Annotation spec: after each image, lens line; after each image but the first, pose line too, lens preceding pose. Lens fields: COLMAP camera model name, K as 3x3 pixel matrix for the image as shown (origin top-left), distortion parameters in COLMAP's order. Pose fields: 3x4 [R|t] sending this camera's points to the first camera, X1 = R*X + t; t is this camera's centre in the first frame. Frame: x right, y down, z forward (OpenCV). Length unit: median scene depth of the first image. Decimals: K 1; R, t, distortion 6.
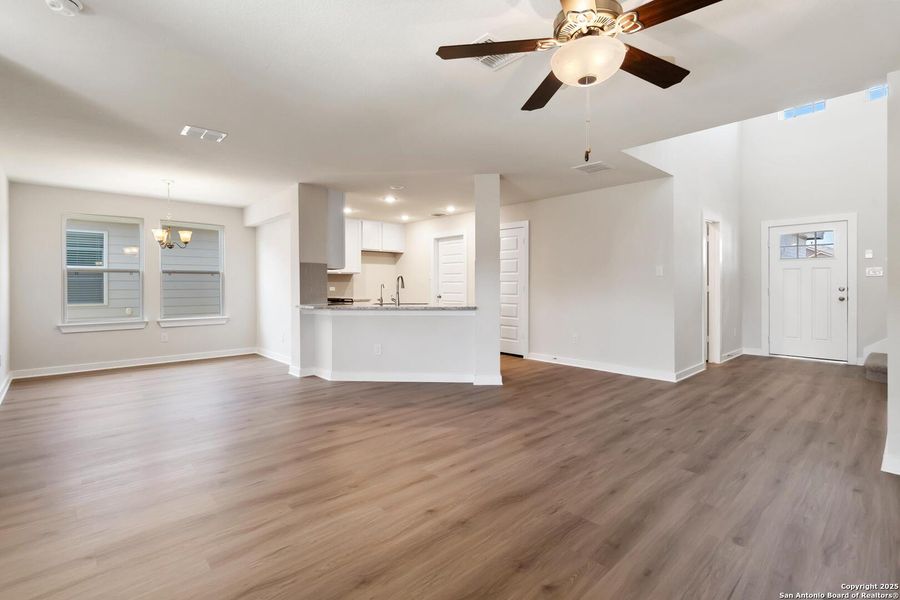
lens RADIAL K [[421.4, 0, 449.0], [0, 421.4, 288.3], [0, 0, 1]] dist [0.000616, 0.001810]
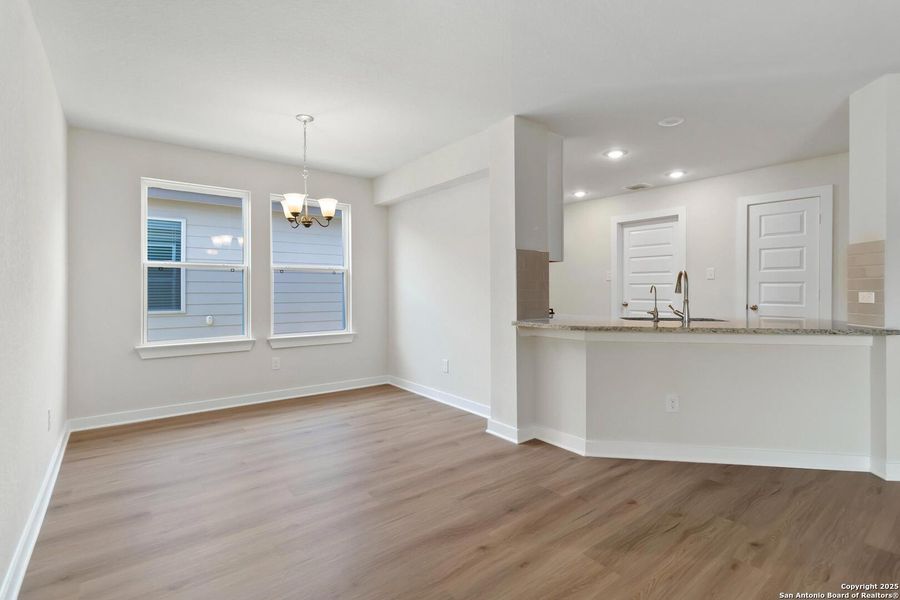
lens RADIAL K [[421.4, 0, 446.6], [0, 421.4, 293.0], [0, 0, 1]] dist [0.000616, 0.001810]
pose [[0.996363, 0.003675, -0.085131, -0.434569], [-0.003395, 0.999988, 0.003428, -0.001643], [0.085142, -0.003127, 0.996364, 0.433805]]
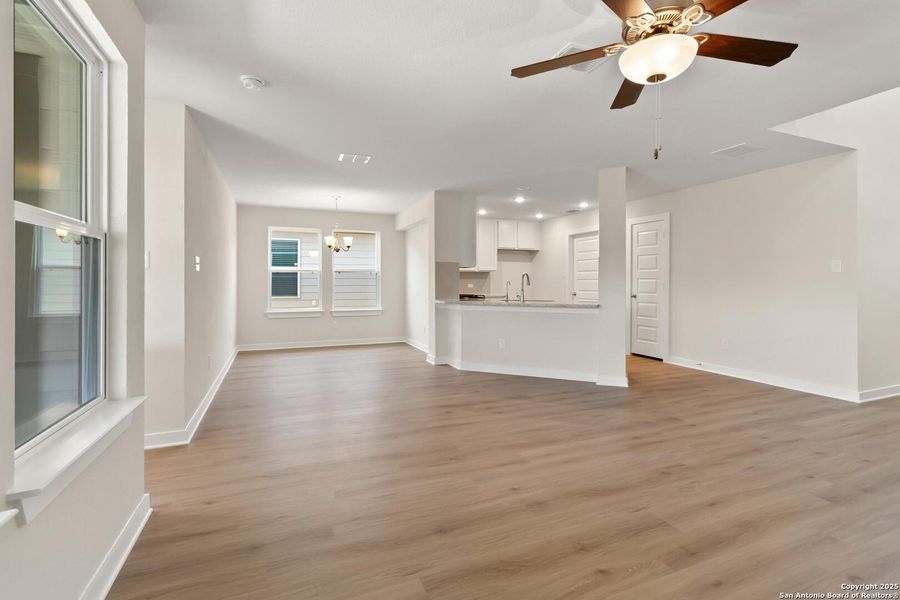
lens RADIAL K [[421.4, 0, 451.1], [0, 421.4, 285.0], [0, 0, 1]] dist [0.000616, 0.001810]
pose [[0.938796, 0.005264, -0.344434, 0.075840], [-0.005580, 0.999984, 0.000075, -0.000206], [0.344429, 0.001852, 0.938810, -0.036444]]
